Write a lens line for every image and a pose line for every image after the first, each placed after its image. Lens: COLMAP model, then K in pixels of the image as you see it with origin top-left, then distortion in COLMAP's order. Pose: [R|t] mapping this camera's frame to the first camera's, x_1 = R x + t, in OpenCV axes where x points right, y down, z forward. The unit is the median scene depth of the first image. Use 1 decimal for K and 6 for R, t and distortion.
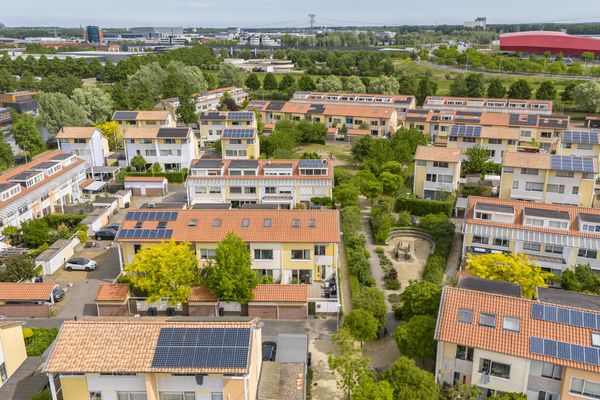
lens RADIAL K [[516.5, 0, 300.0], [0, 516.5, 200.0], [0, 0, 1]] dist [0.083204, -0.104216]
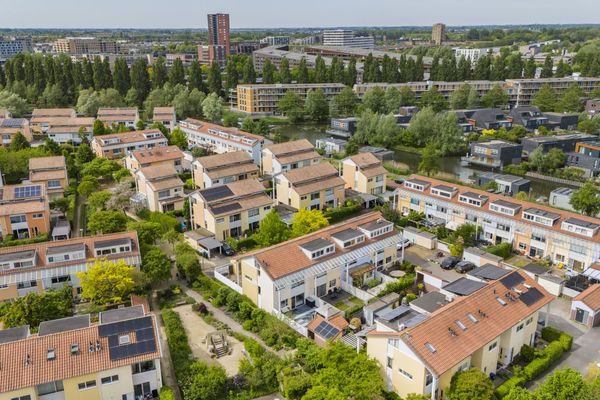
lens RADIAL K [[516.5, 0, 300.0], [0, 516.5, 200.0], [0, 0, 1]] dist [0.083204, -0.104216]
pose [[-0.740917, 0.223669, -0.633256, 0.518587], [-0.201358, 0.825552, 0.527180, -0.526998], [0.640700, 0.518108, -0.566628, 1.241661]]
